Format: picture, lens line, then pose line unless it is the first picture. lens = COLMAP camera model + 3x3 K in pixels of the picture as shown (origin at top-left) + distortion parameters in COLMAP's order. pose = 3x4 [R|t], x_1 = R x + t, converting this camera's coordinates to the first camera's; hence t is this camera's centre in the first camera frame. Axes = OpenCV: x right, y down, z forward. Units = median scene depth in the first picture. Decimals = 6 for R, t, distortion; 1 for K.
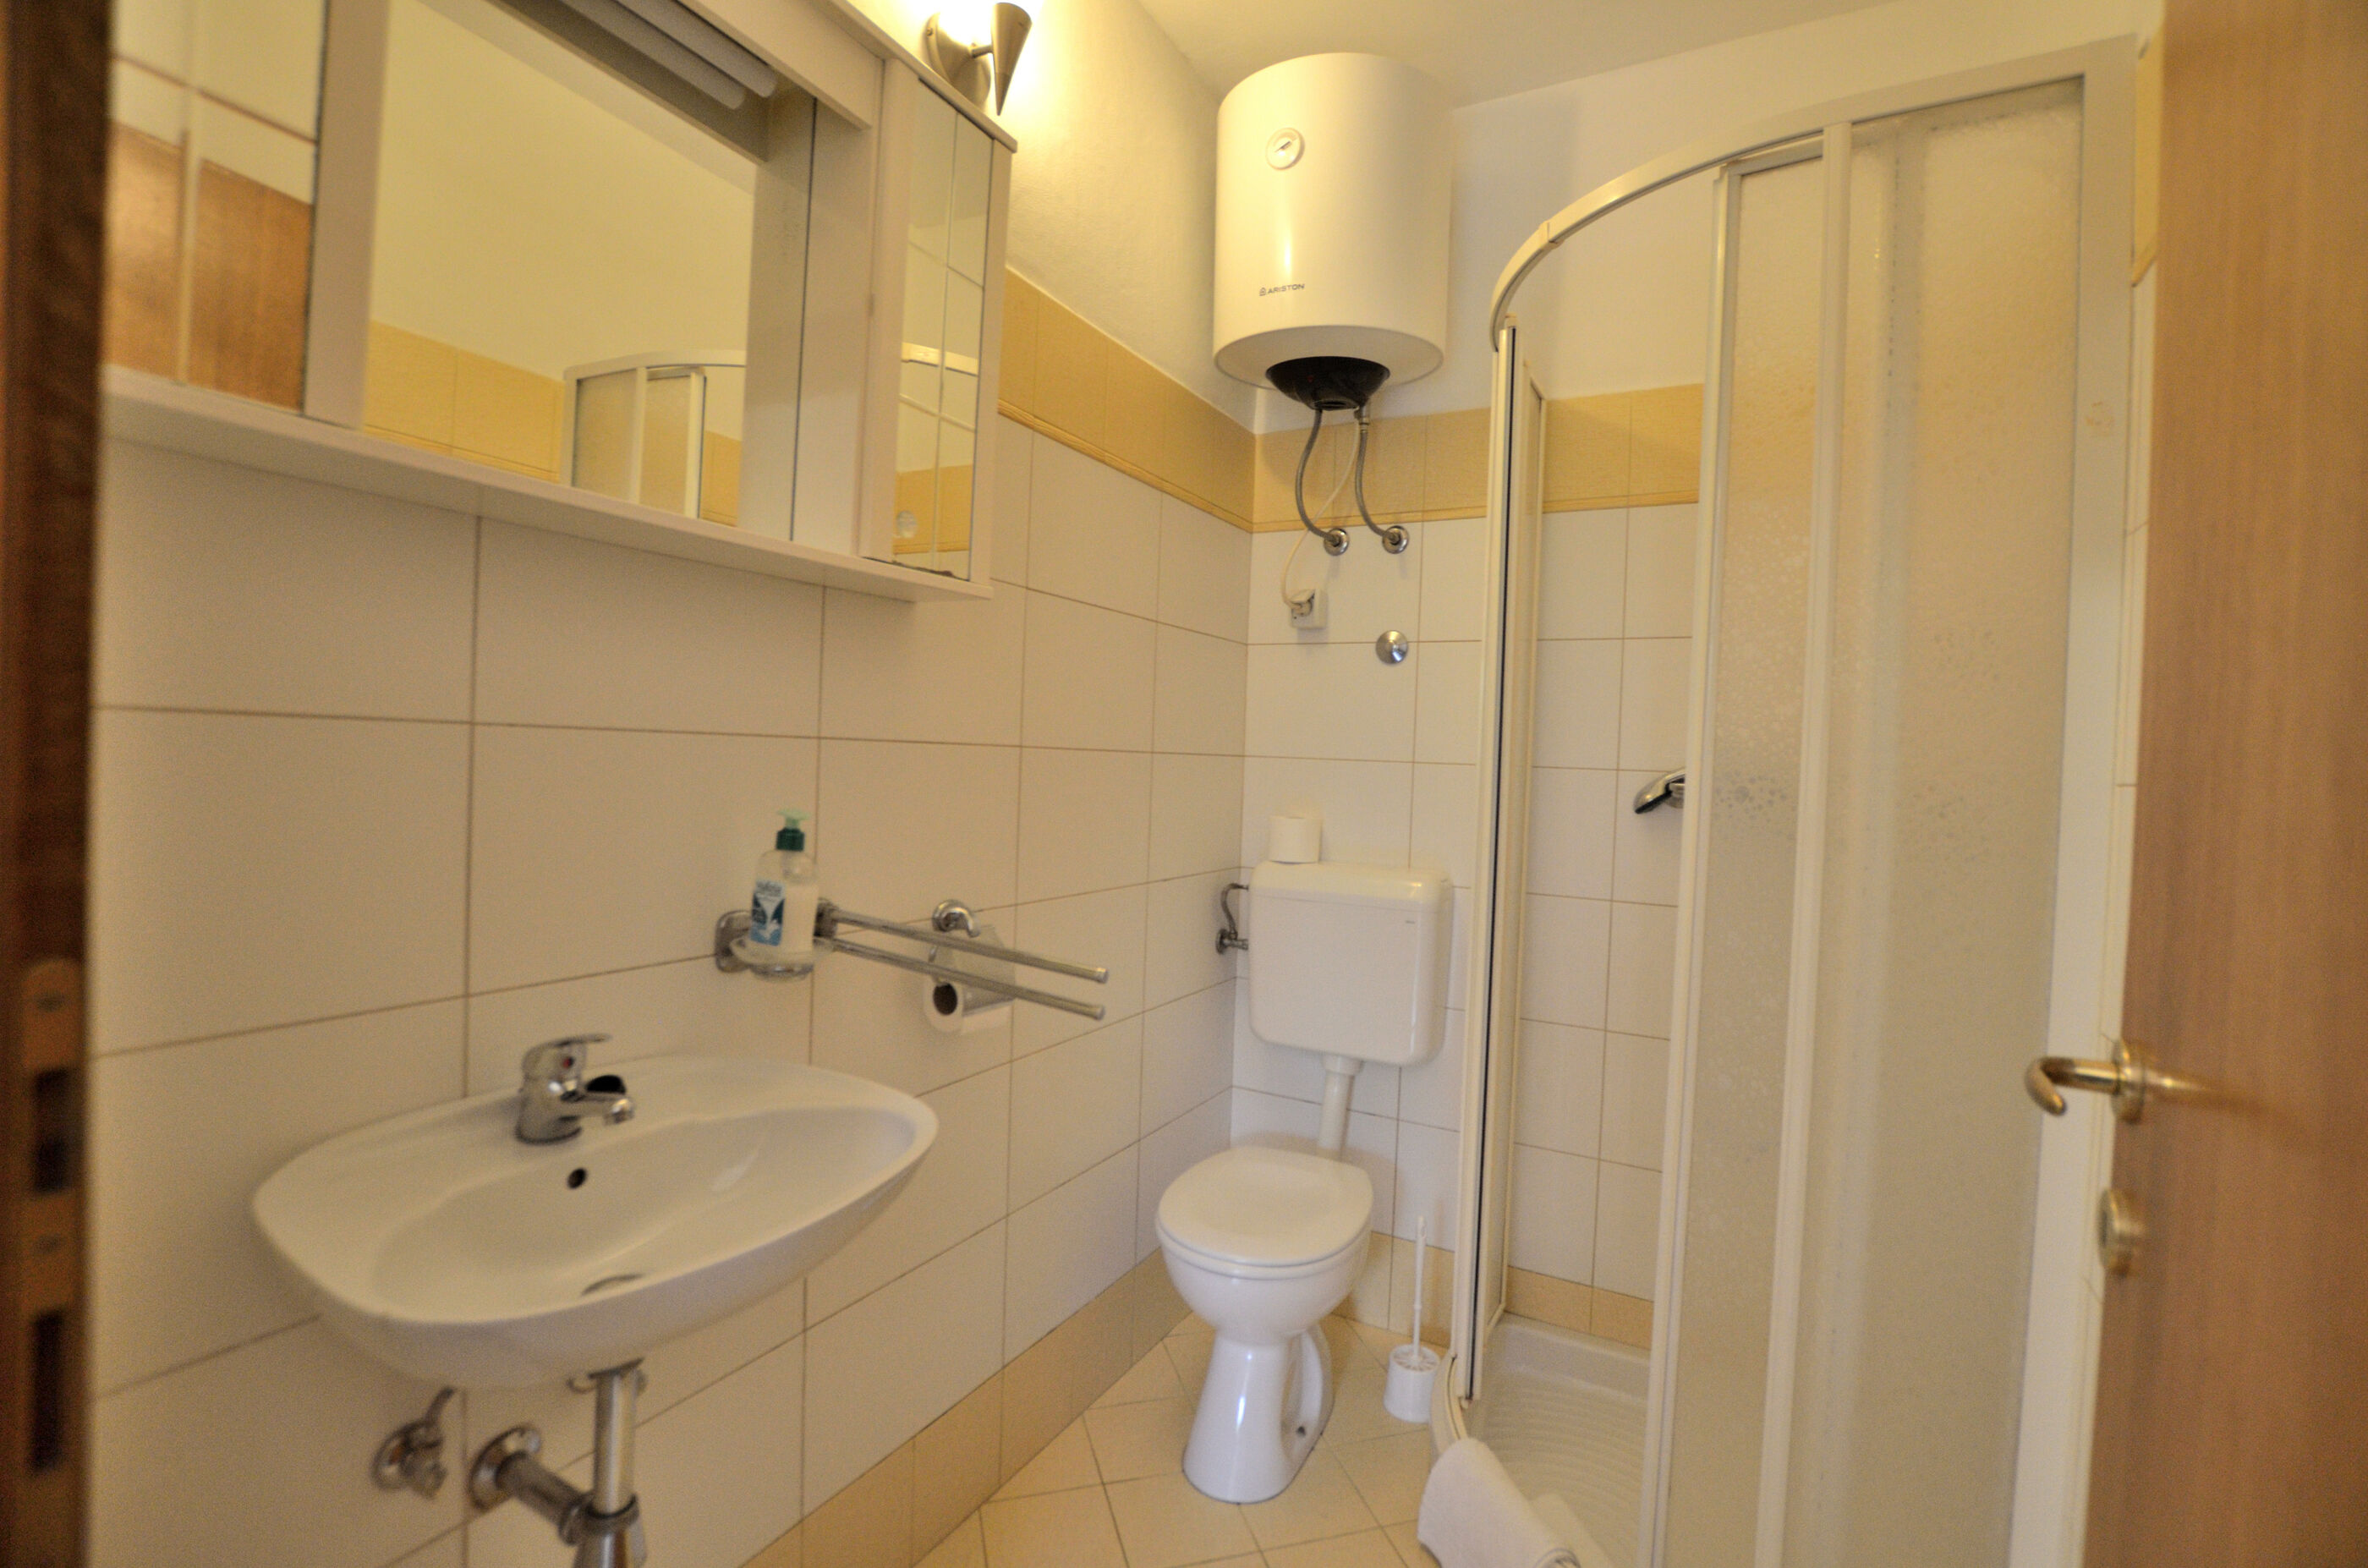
lens RADIAL K [[1044.7, 0, 1200.0], [0, 1044.7, 776.7], [0, 0, 1]] dist [-0.028771, 0.003171]
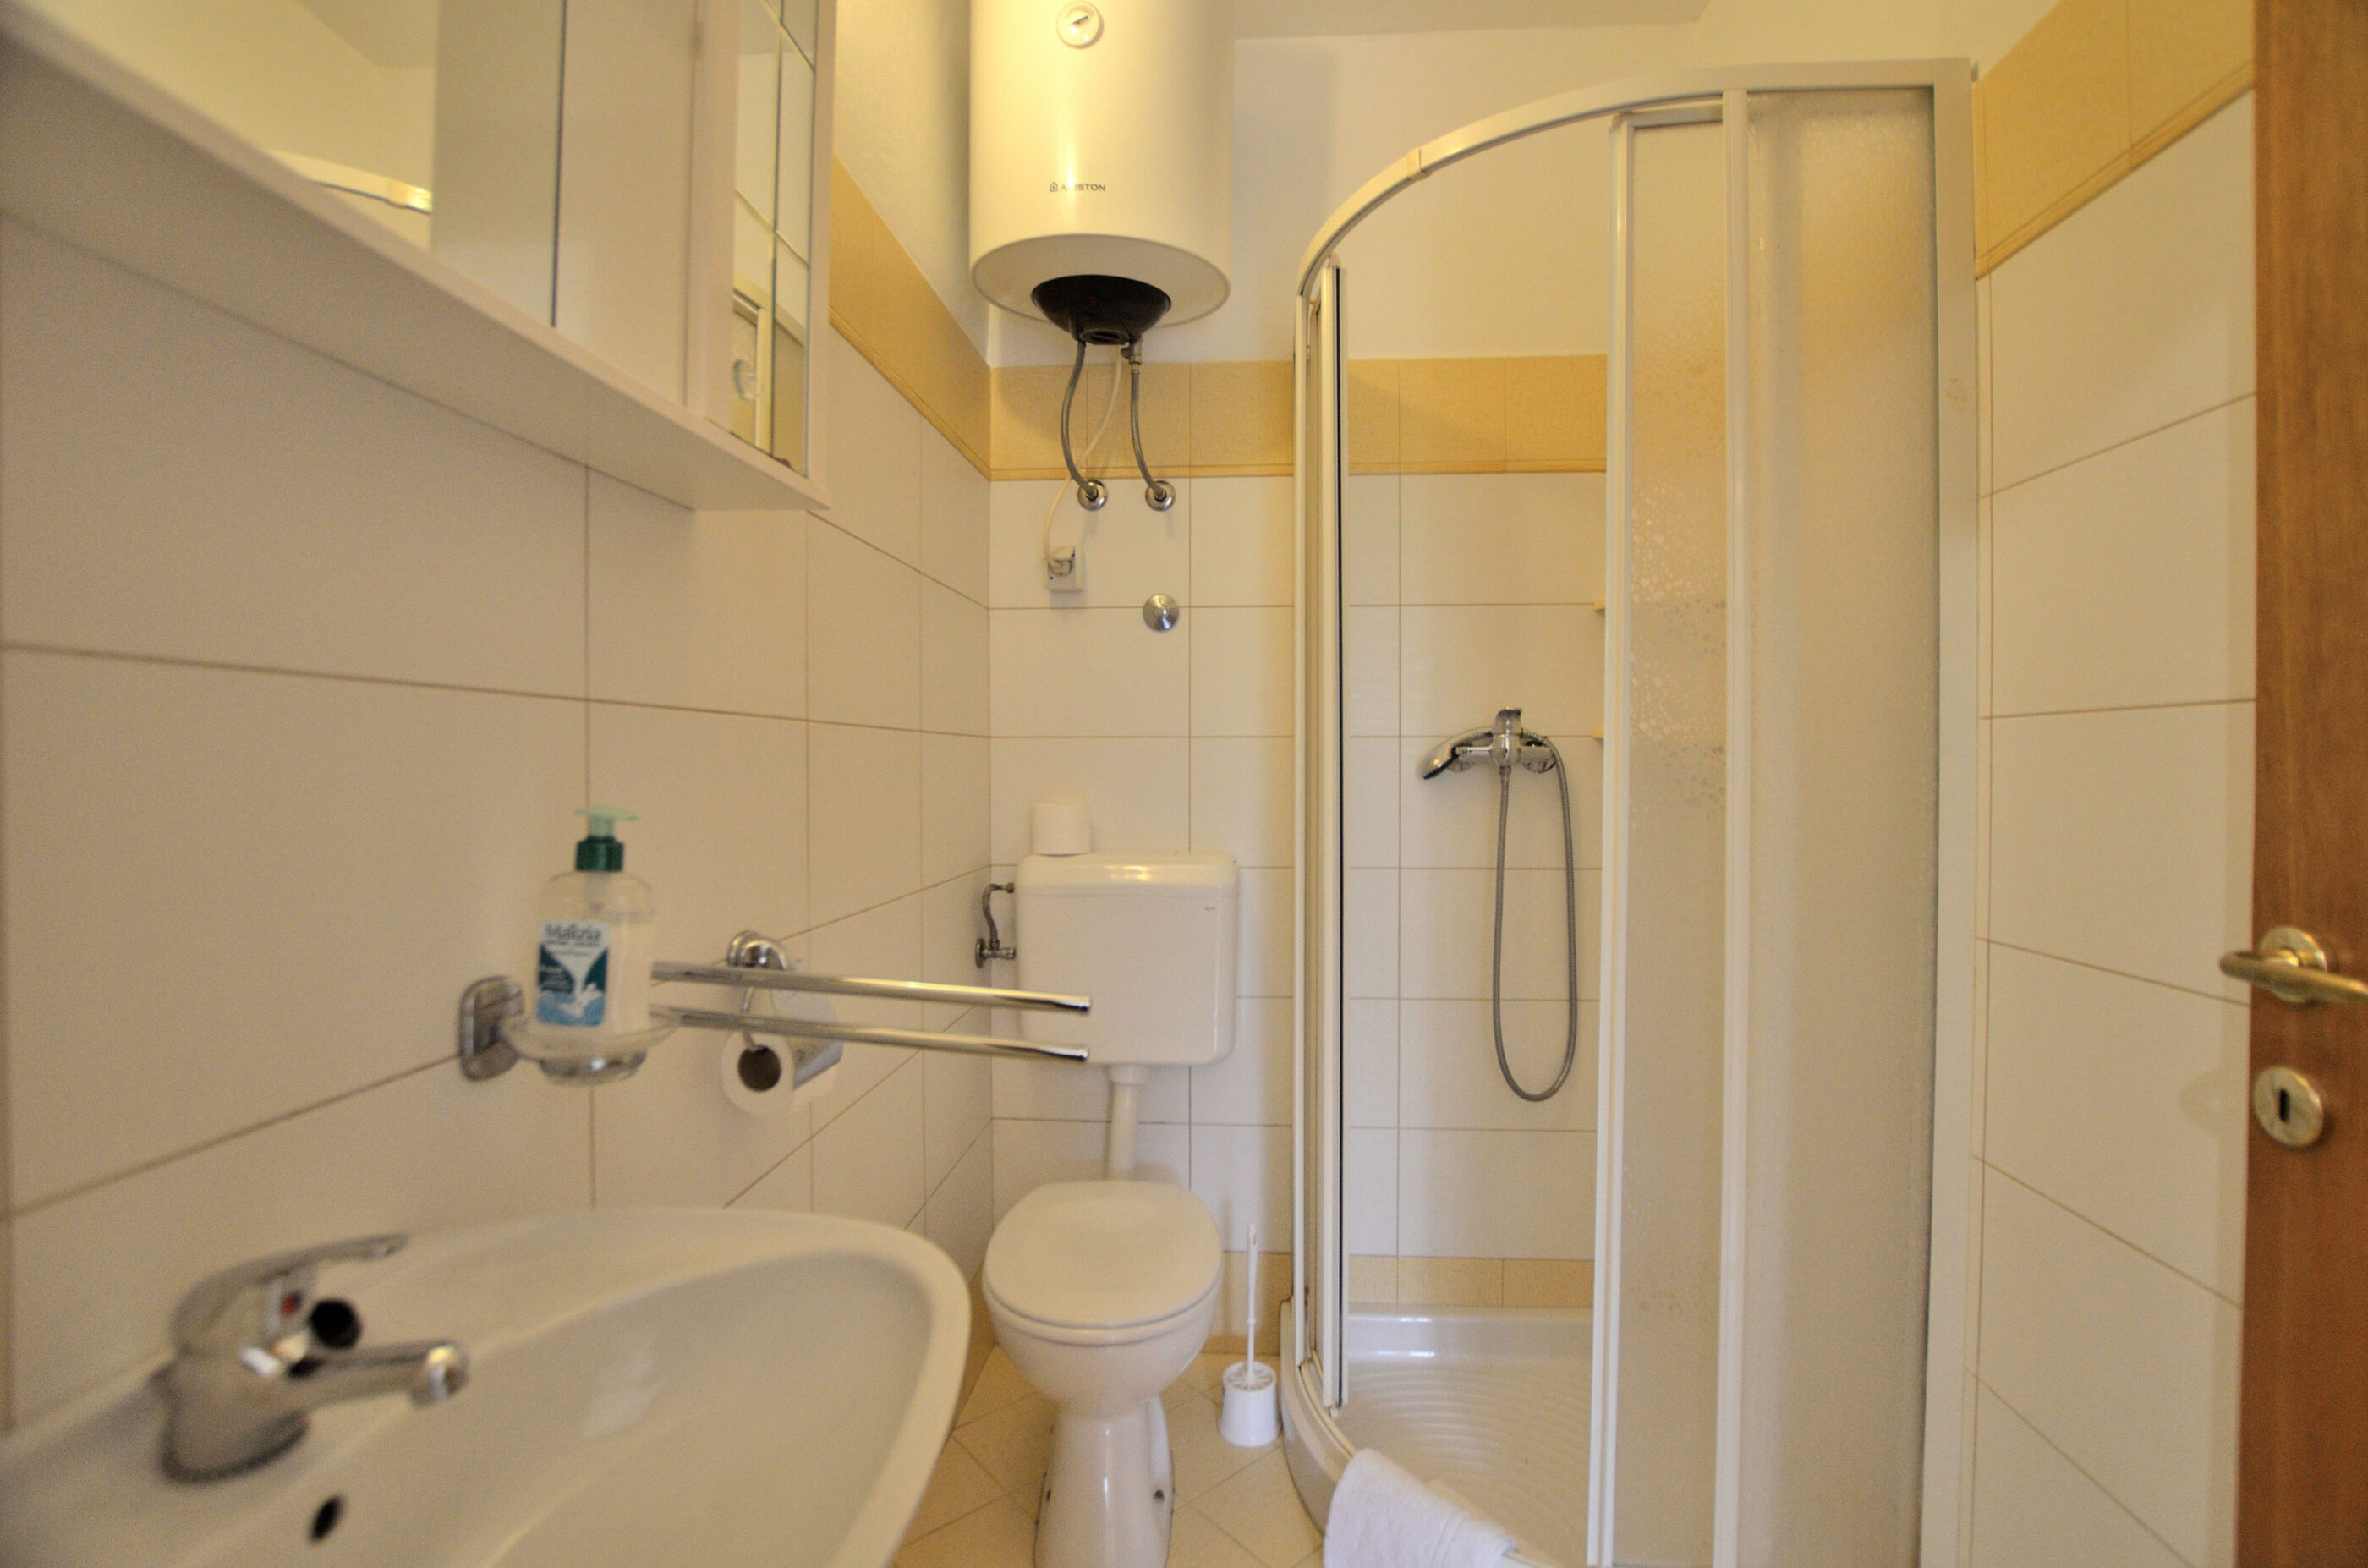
lens RADIAL K [[1044.7, 0, 1205.5], [0, 1044.7, 774.5], [0, 0, 1]] dist [-0.028771, 0.003171]
pose [[0.908764, -0.041065, 0.415286, -0.203761], [0.040999, 0.999118, 0.009079, 0.014015], [-0.415293, 0.008776, 0.909646, 0.179099]]
